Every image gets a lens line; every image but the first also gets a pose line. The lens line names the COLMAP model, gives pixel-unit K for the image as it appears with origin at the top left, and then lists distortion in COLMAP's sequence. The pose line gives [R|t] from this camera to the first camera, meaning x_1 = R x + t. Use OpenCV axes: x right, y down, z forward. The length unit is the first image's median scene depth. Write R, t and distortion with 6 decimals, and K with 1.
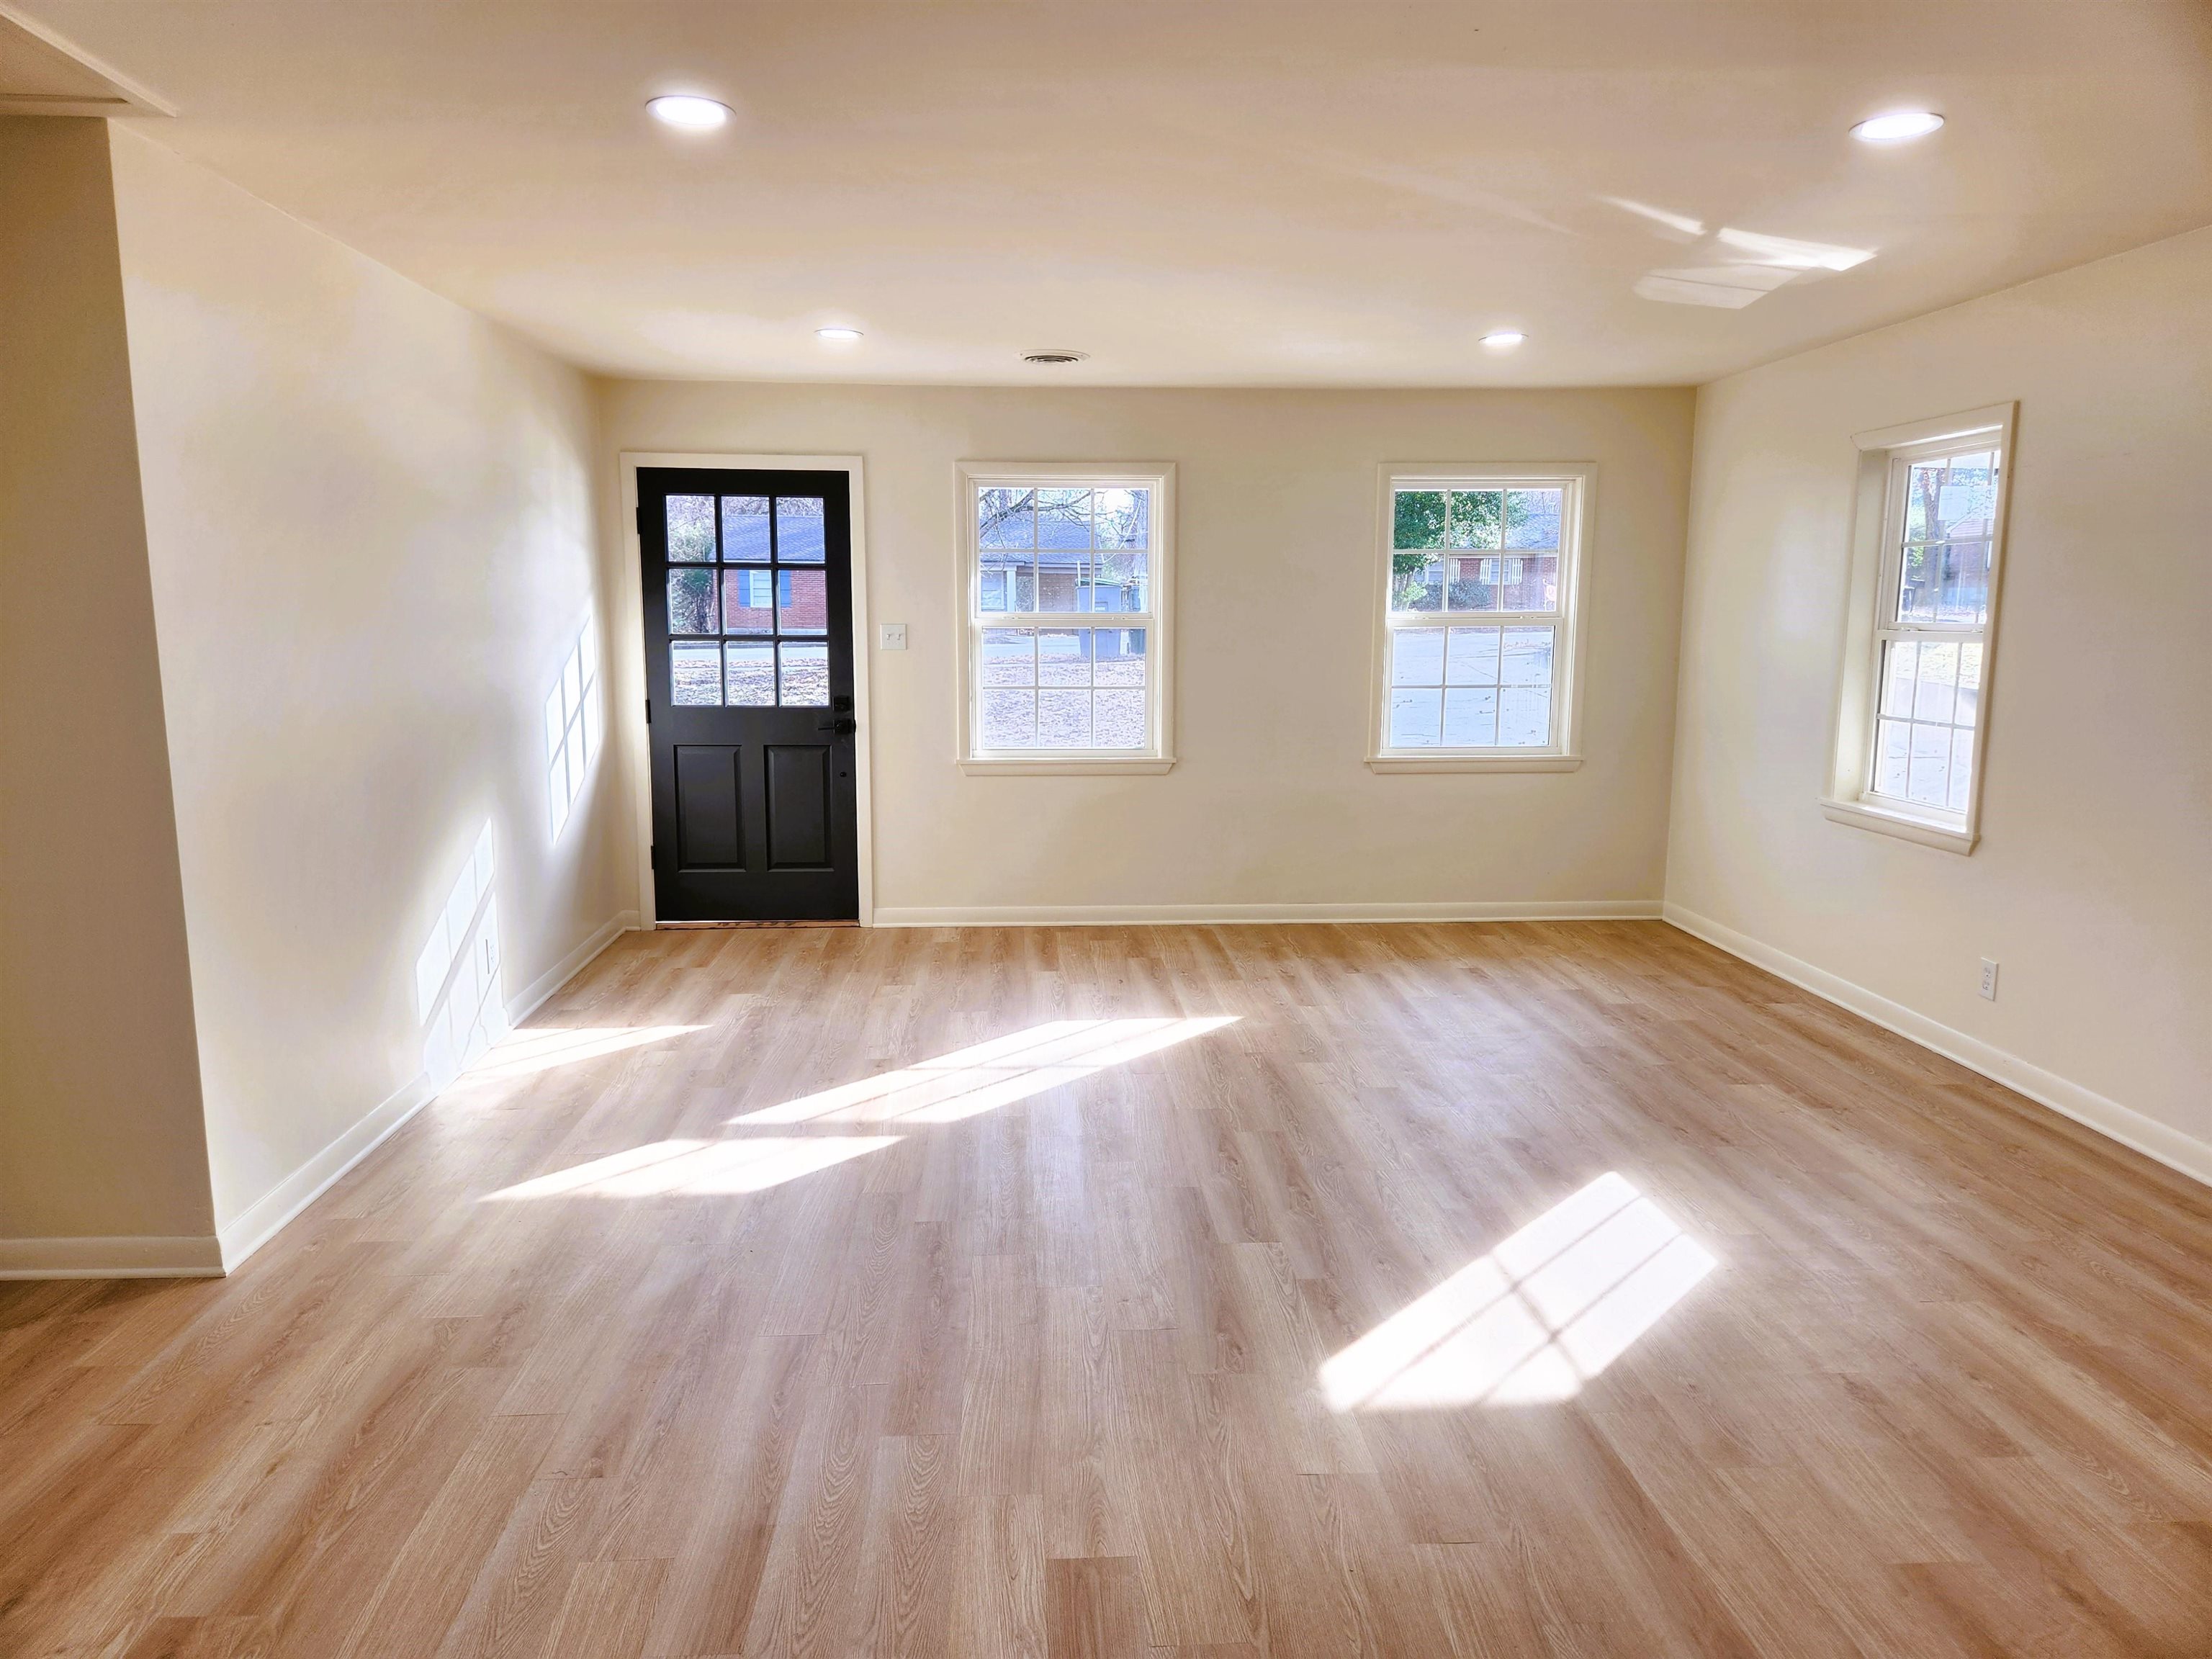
lens RADIAL K [[1477.4, 0, 1109.0], [0, 1477.4, 830.8], [0, 0, 1]] dist [0.097754, -0.100877]
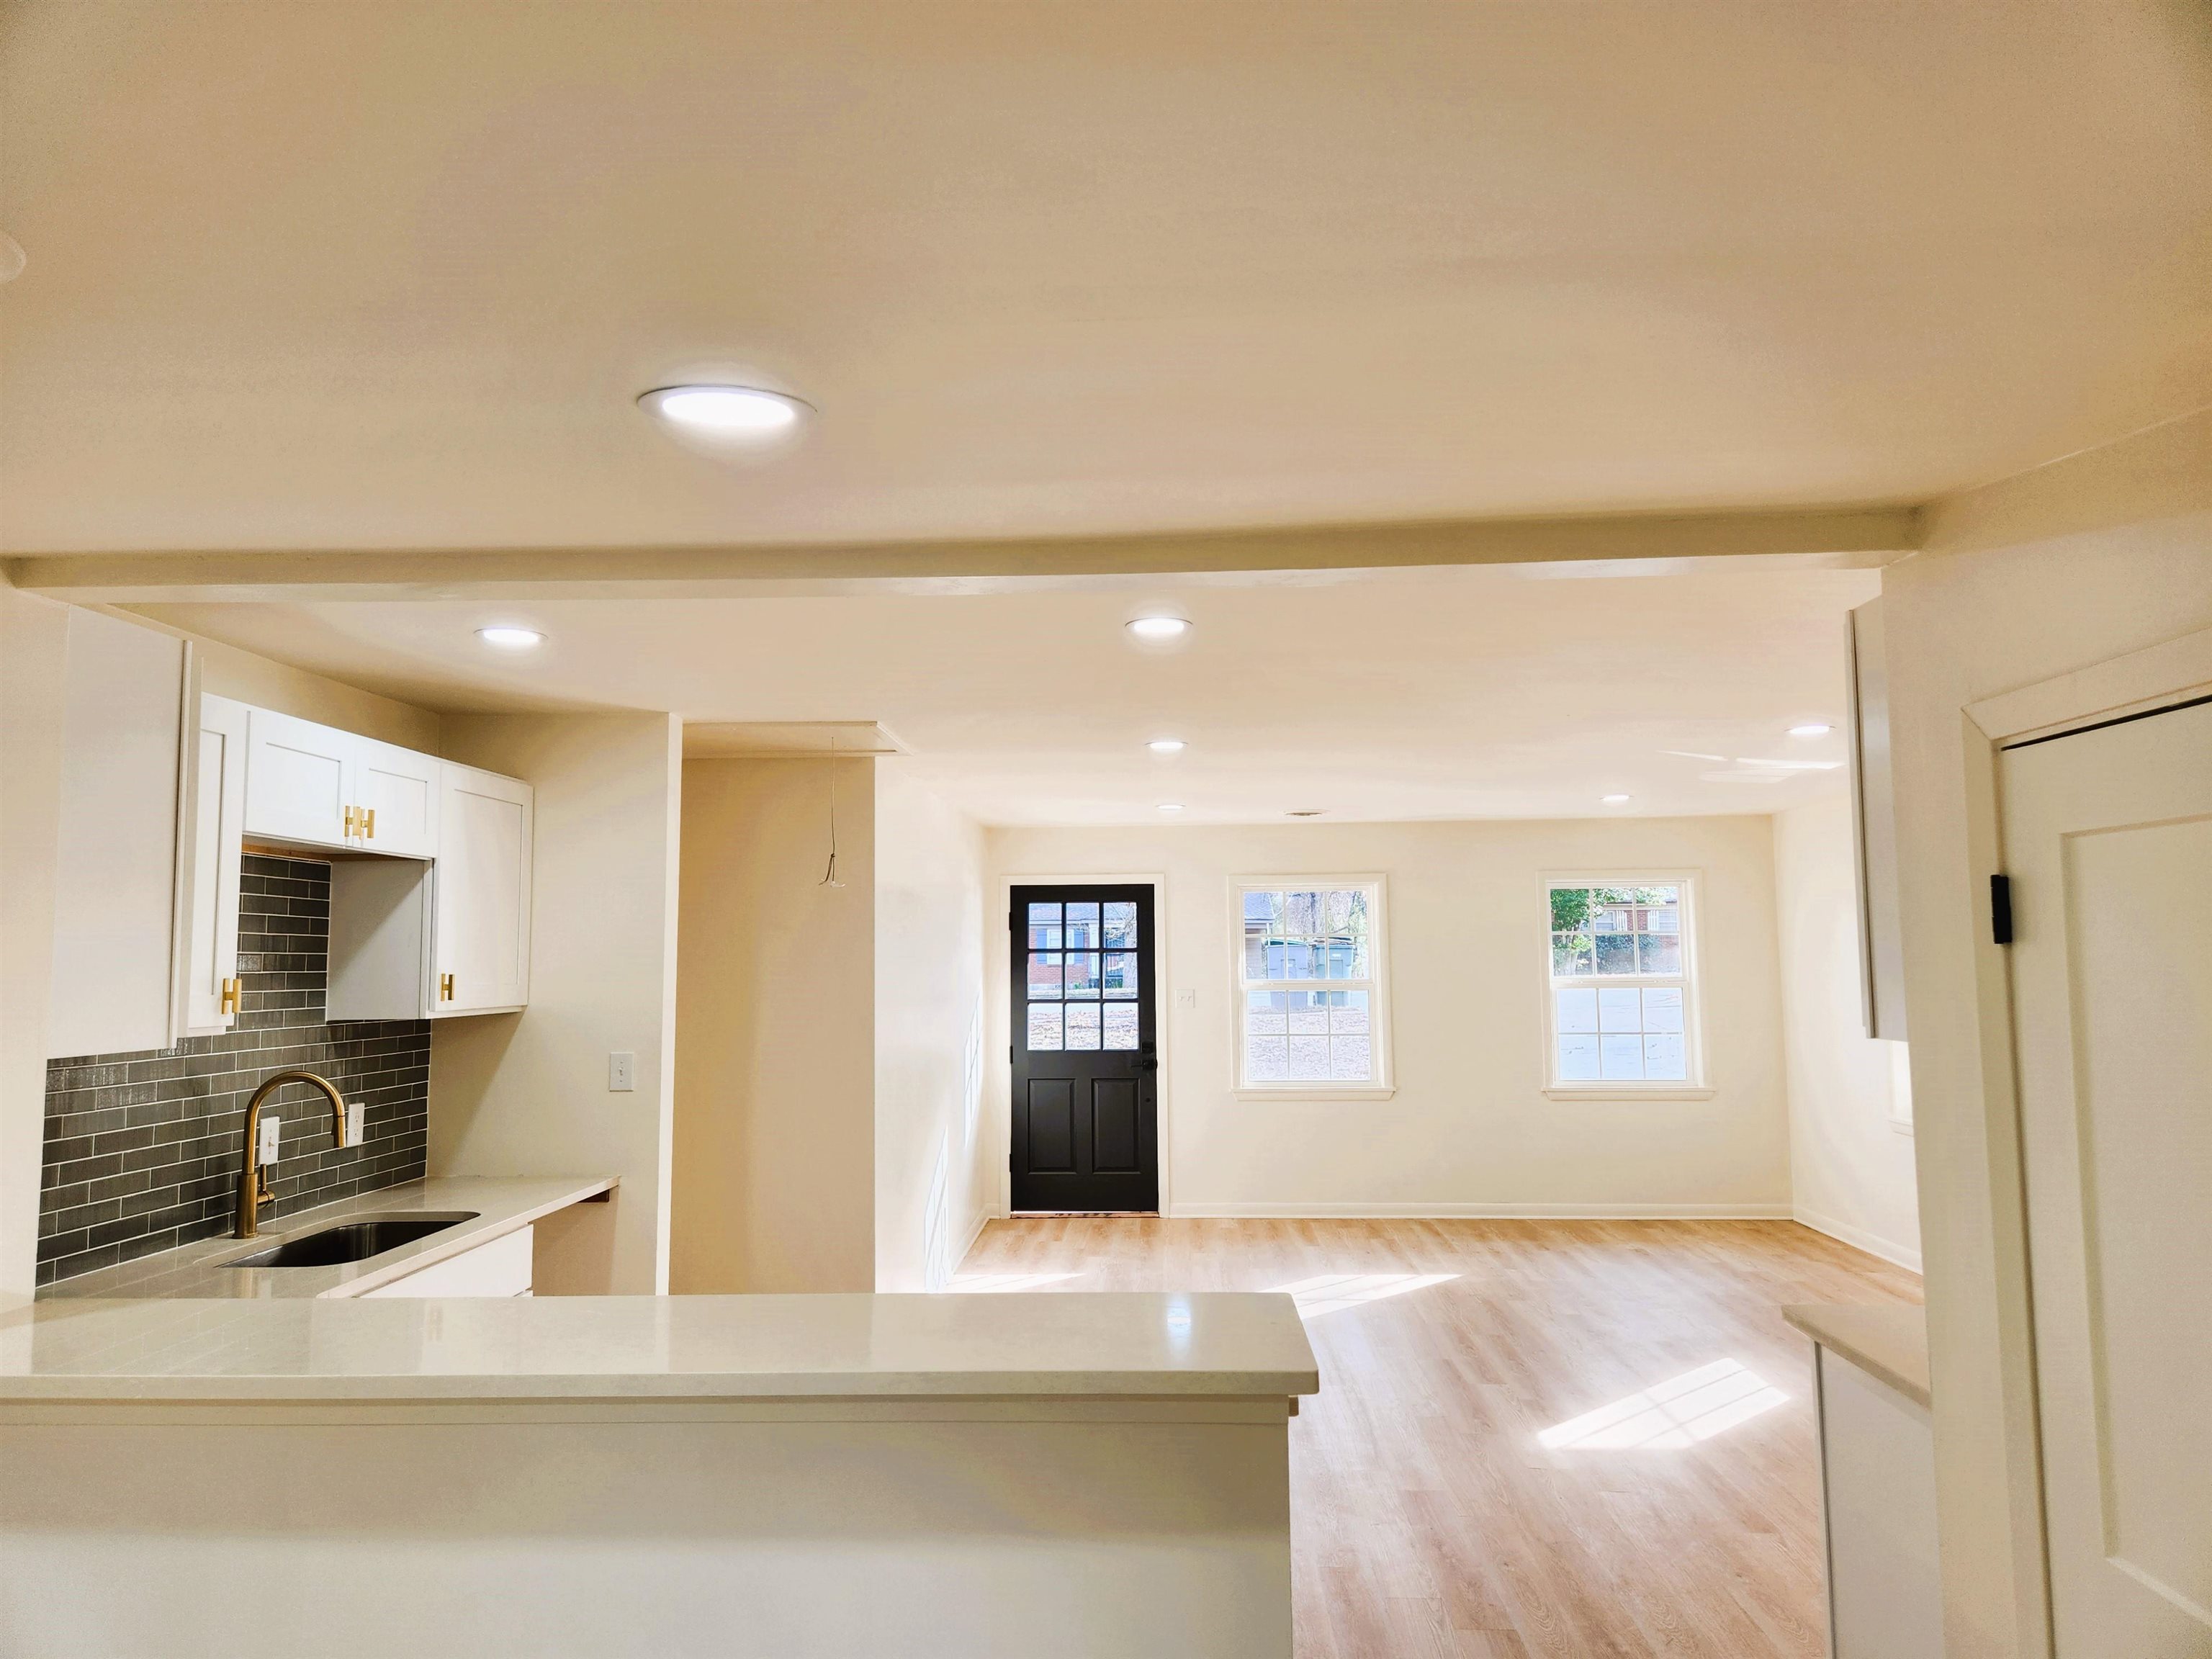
lens RADIAL K [[1477.4, 0, 1109.0], [0, 1477.4, 830.8], [0, 0, 1]] dist [0.097754, -0.100877]
pose [[0.994054, -0.022610, -0.106517, -0.065689], [-0.002834, 0.972502, -0.232878, 0.040040], [0.108853, 0.231795, 0.966655, -0.390847]]
